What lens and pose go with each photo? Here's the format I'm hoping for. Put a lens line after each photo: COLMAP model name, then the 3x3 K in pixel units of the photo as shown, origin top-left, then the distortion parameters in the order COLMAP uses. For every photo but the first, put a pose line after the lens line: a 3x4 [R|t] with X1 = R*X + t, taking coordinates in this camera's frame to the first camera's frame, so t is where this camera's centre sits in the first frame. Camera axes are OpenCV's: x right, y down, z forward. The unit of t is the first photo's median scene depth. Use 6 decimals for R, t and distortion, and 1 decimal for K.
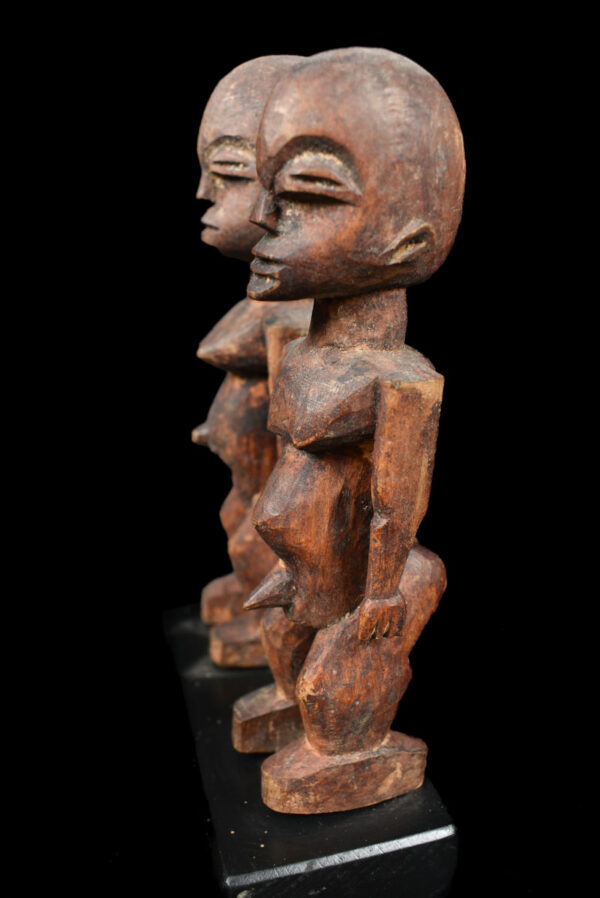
lens RADIAL K [[832.8, 0, 300.0], [0, 832.8, 449.0], [0, 0, 1]] dist [-0.093454, -0.004199]
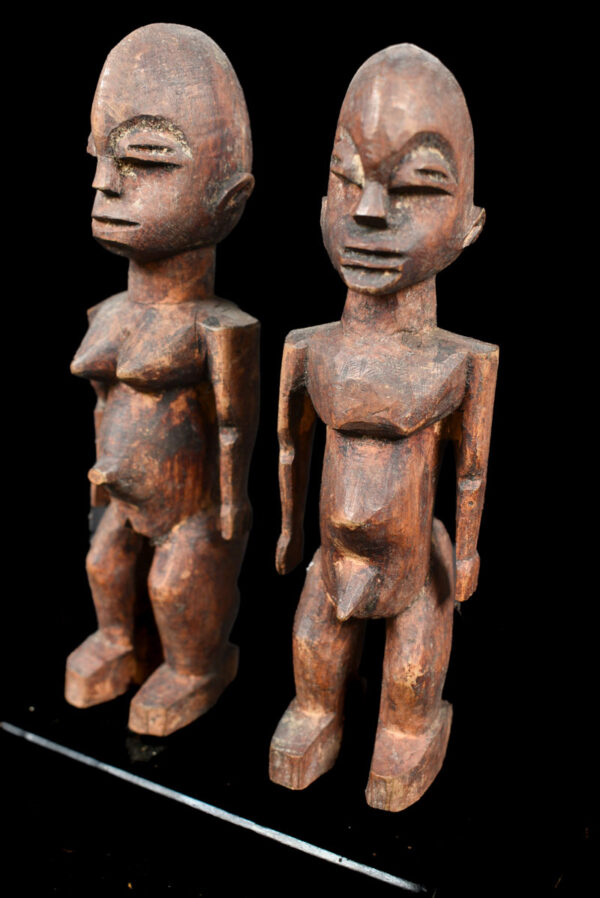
lens RADIAL K [[1019.7, 0, 300.0], [0, 1019.7, 449.0], [0, 0, 1]] dist [-0.072722, 0.008546]
pose [[0.691376, -0.218622, 0.688625, -0.921844], [0.220479, 0.971498, 0.087067, -0.117369], [-0.688032, 0.091631, 0.719872, 0.190004]]
